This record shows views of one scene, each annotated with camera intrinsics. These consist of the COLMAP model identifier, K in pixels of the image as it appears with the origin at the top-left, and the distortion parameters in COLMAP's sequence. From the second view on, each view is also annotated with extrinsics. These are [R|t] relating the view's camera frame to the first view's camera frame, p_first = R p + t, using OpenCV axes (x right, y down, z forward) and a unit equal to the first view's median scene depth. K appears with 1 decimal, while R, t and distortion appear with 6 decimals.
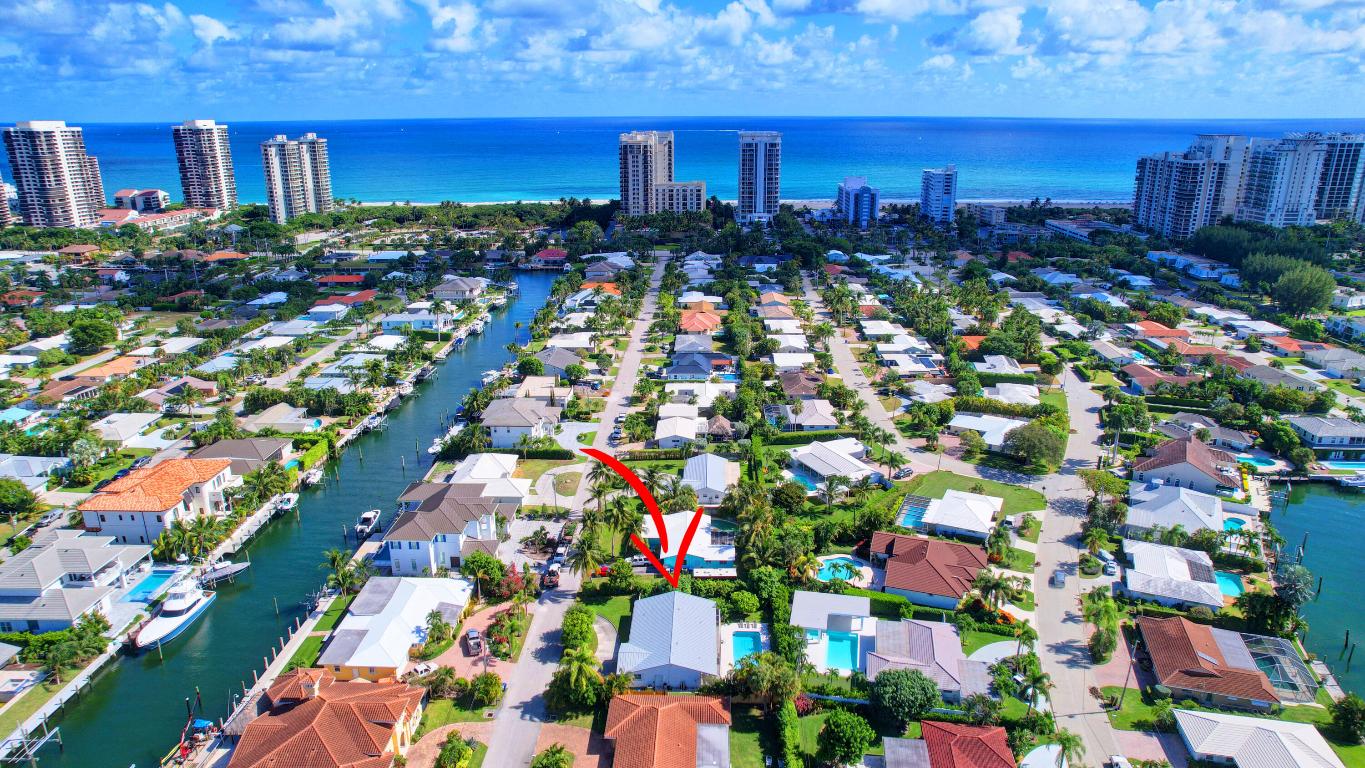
lens RADIAL K [[872.3, 0, 684.8], [0, 872.3, 385.1], [0, 0, 1]] dist [-0.071698, 0.064491]
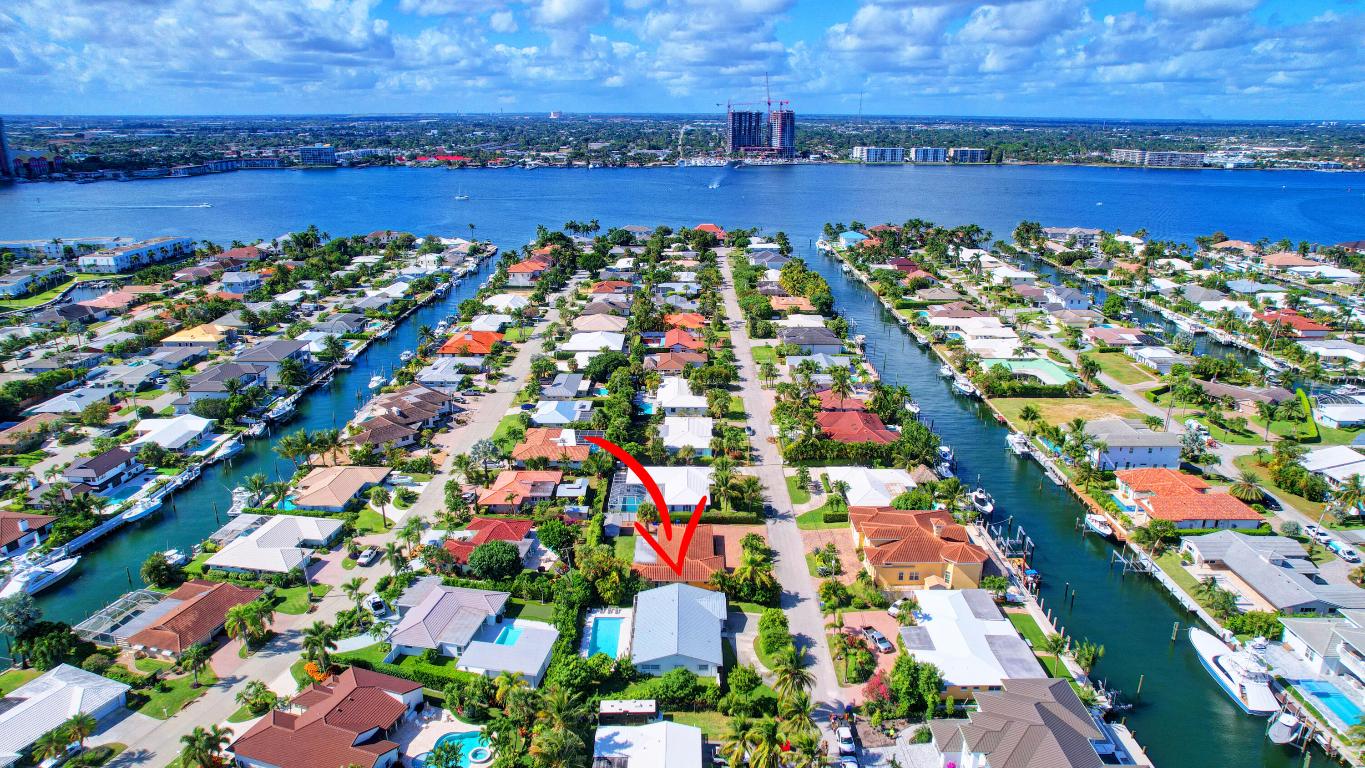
lens RADIAL K [[872.3, 0, 684.8], [0, 872.3, 385.1], [0, 0, 1]] dist [-0.071698, 0.064491]
pose [[-0.999690, 0.008594, -0.023385, -0.000316], [-0.006490, 0.816384, 0.577473, -0.274924], [0.024054, 0.577445, -0.816075, 0.866379]]
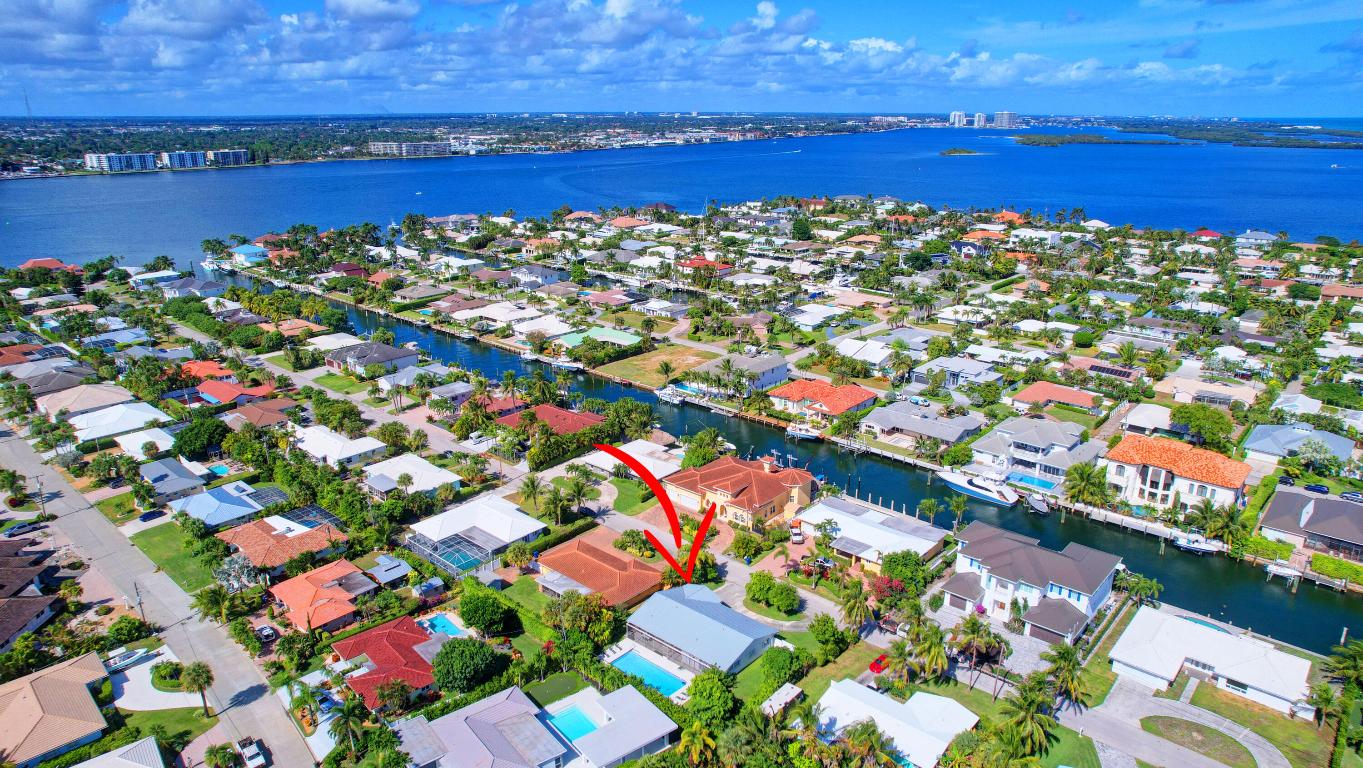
lens RADIAL K [[871.0, 0, 683.8], [0, 871.0, 385.1], [0, 0, 1]] dist [-0.071698, 0.064491]
pose [[-0.643945, 0.237938, -0.727131, 0.345729], [-0.228661, 0.847113, 0.479701, -0.220192], [0.730102, 0.475168, -0.491087, 0.699173]]
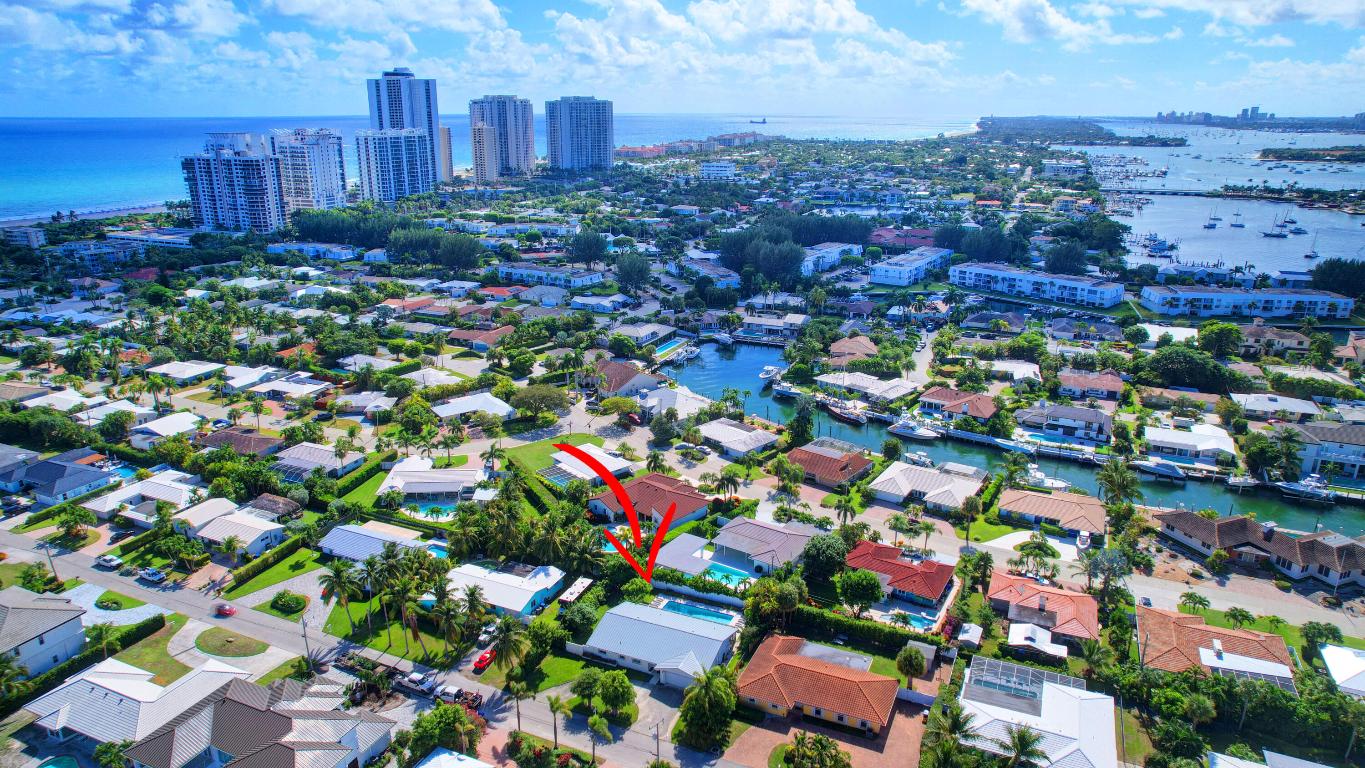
lens RADIAL K [[872.3, 0, 684.8], [0, 872.3, 385.1], [0, 0, 1]] dist [-0.071698, 0.064491]
pose [[0.379679, -0.277530, 0.882509, -0.418033], [0.276596, 0.944361, 0.177982, -0.080864], [-0.882802, 0.176522, 0.435317, 0.256660]]
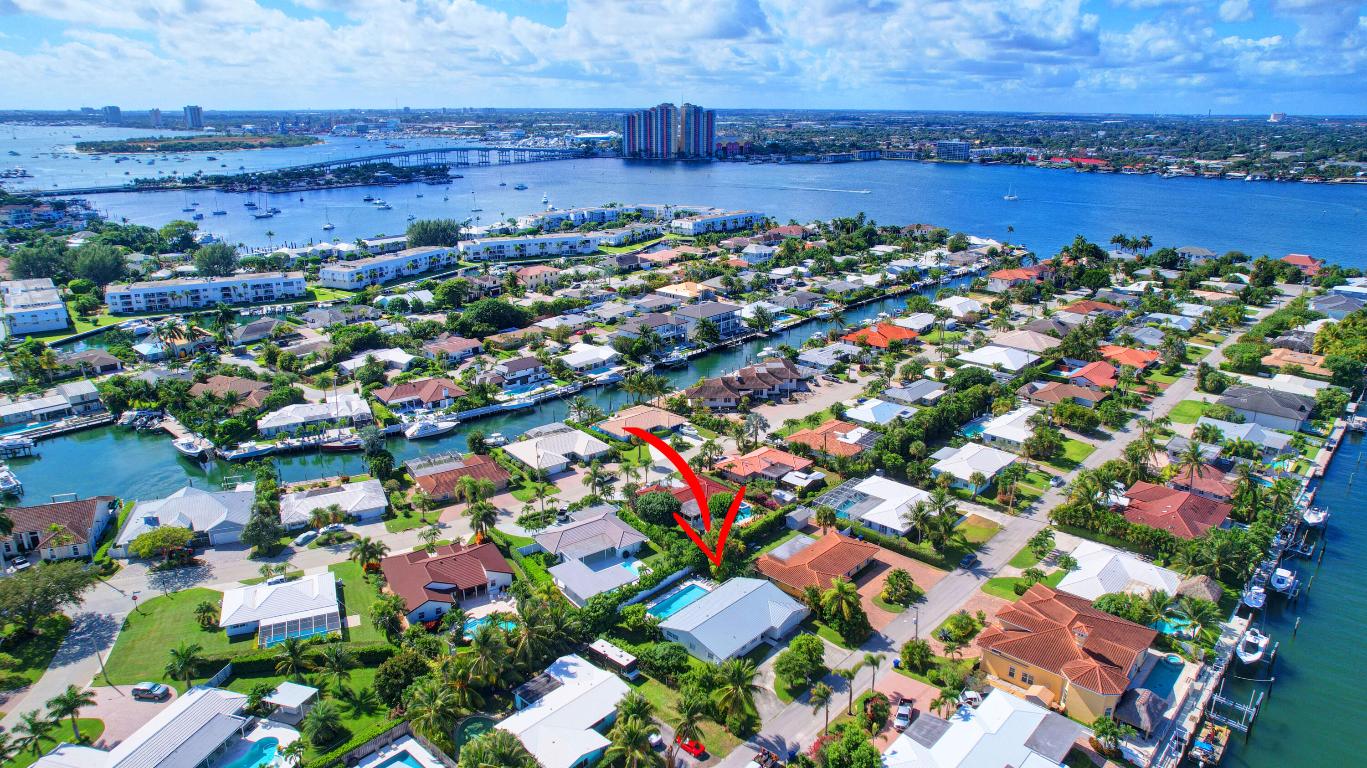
lens RADIAL K [[873.6, 0, 685.8], [0, 873.6, 385.1], [0, 0, 1]] dist [-0.071698, 0.064491]
pose [[-0.757988, -0.199418, 0.621037, -0.290786], [0.196642, 0.837956, 0.509078, -0.246754], [-0.621921, 0.507997, -0.595947, 0.784057]]
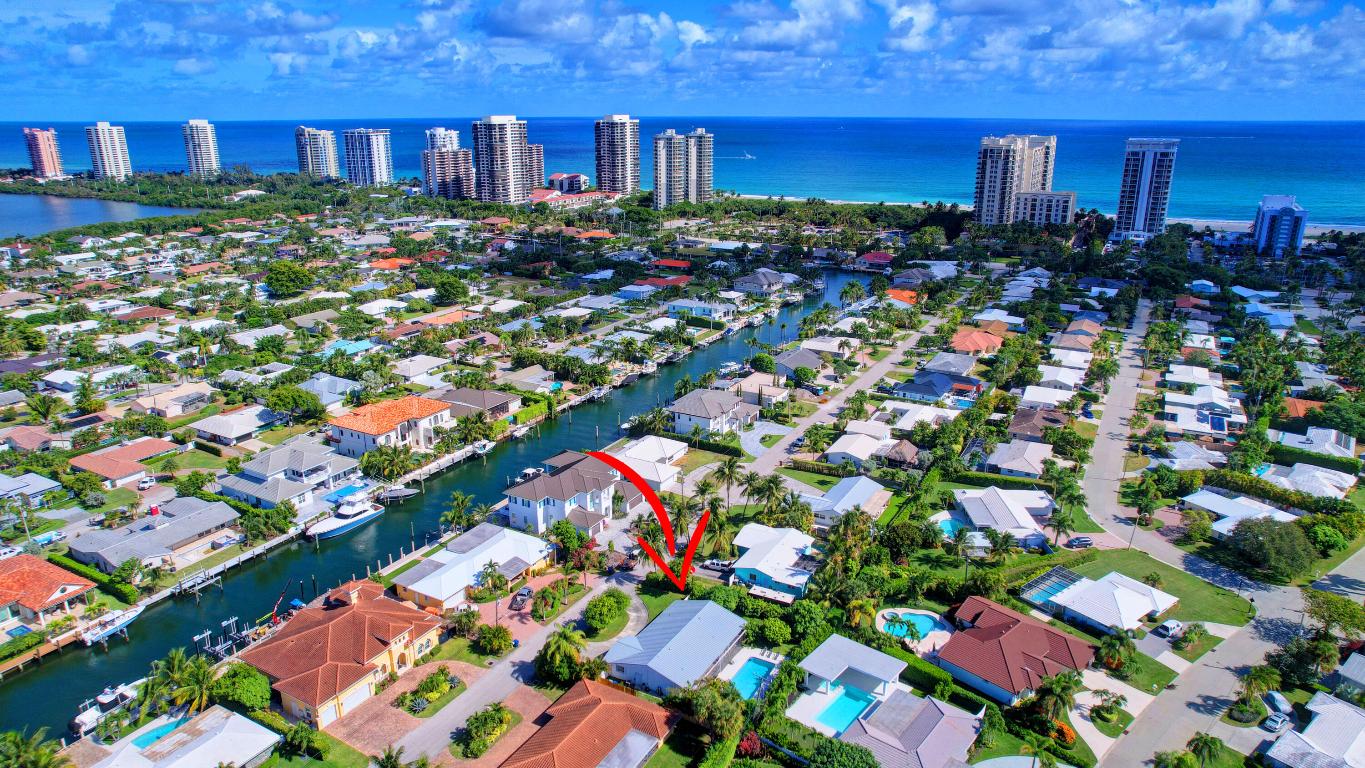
lens RADIAL K [[872.3, 0, 684.8], [0, 872.3, 385.1], [0, 0, 1]] dist [-0.071698, 0.064491]
pose [[0.884860, 0.143361, -0.443250, 0.201702], [-0.142988, 0.989124, 0.034467, -0.018727], [0.443370, 0.032881, 0.895735, 0.054373]]
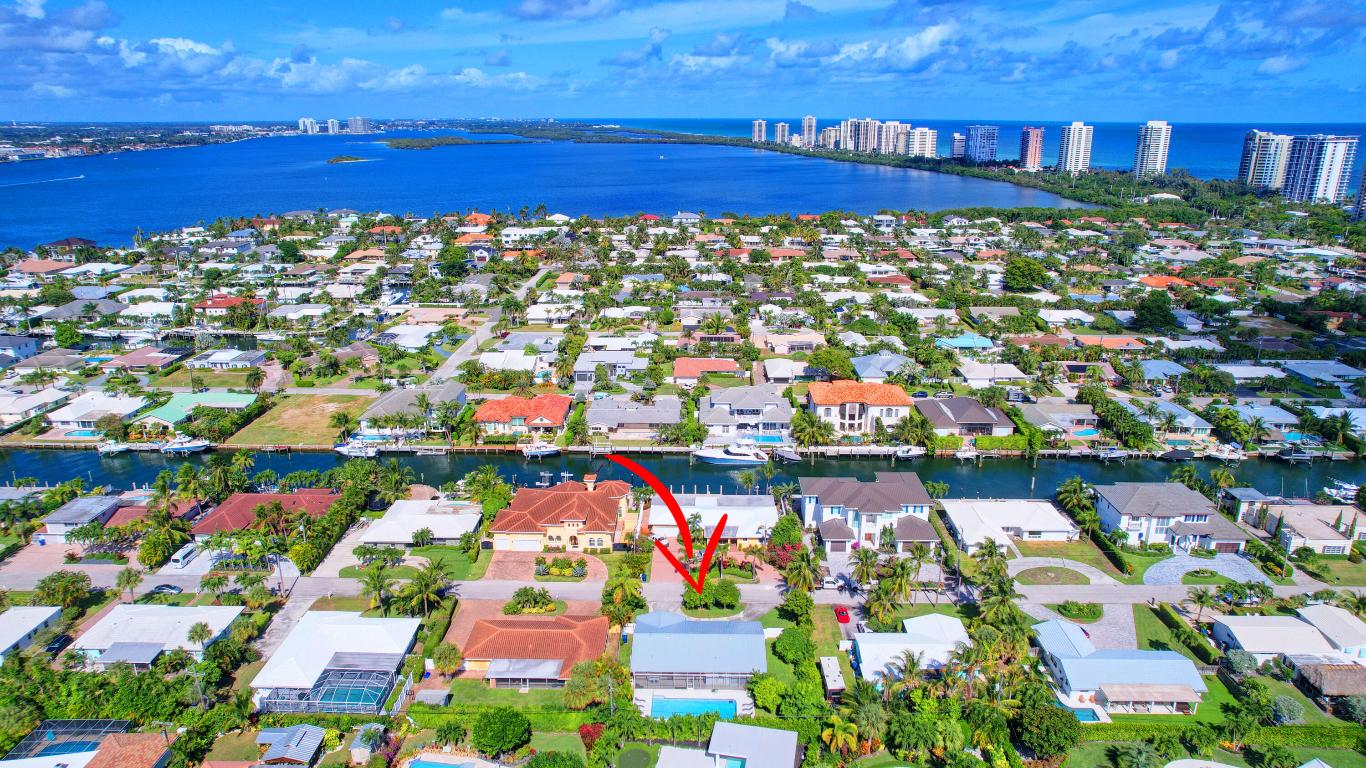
lens RADIAL K [[872.9, 0, 685.3], [0, 872.9, 385.1], [0, 0, 1]] dist [-0.071698, 0.064491]
pose [[0.007424, 0.303525, -0.952794, 0.434881], [-0.302414, 0.908886, 0.287181, -0.134131], [0.953148, 0.286006, 0.098538, 0.418194]]
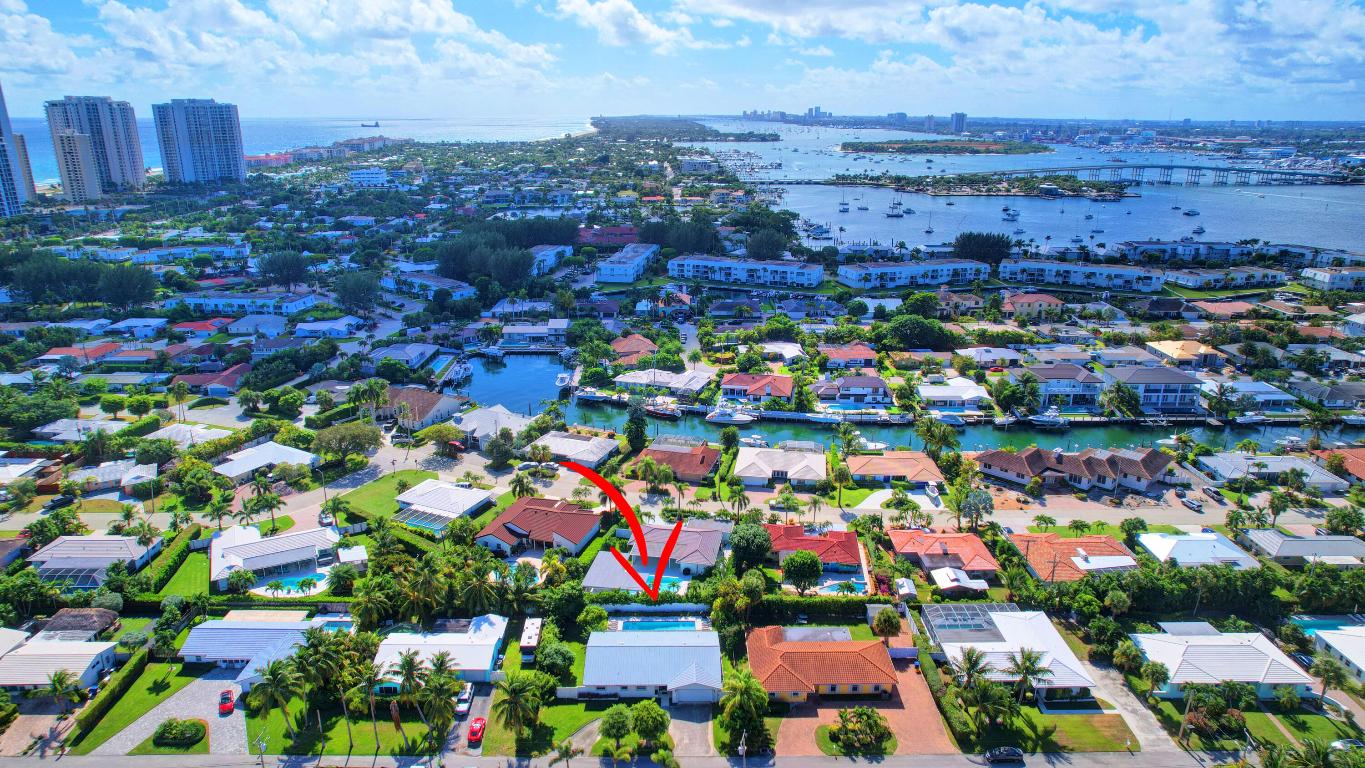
lens RADIAL K [[872.3, 0, 684.8], [0, 872.3, 385.1], [0, 0, 1]] dist [-0.071698, 0.064491]
pose [[-0.036929, -0.298211, 0.953785, -0.440873], [0.298146, 0.907680, 0.295339, -0.136754], [-0.953806, 0.295274, 0.055391, 0.428402]]
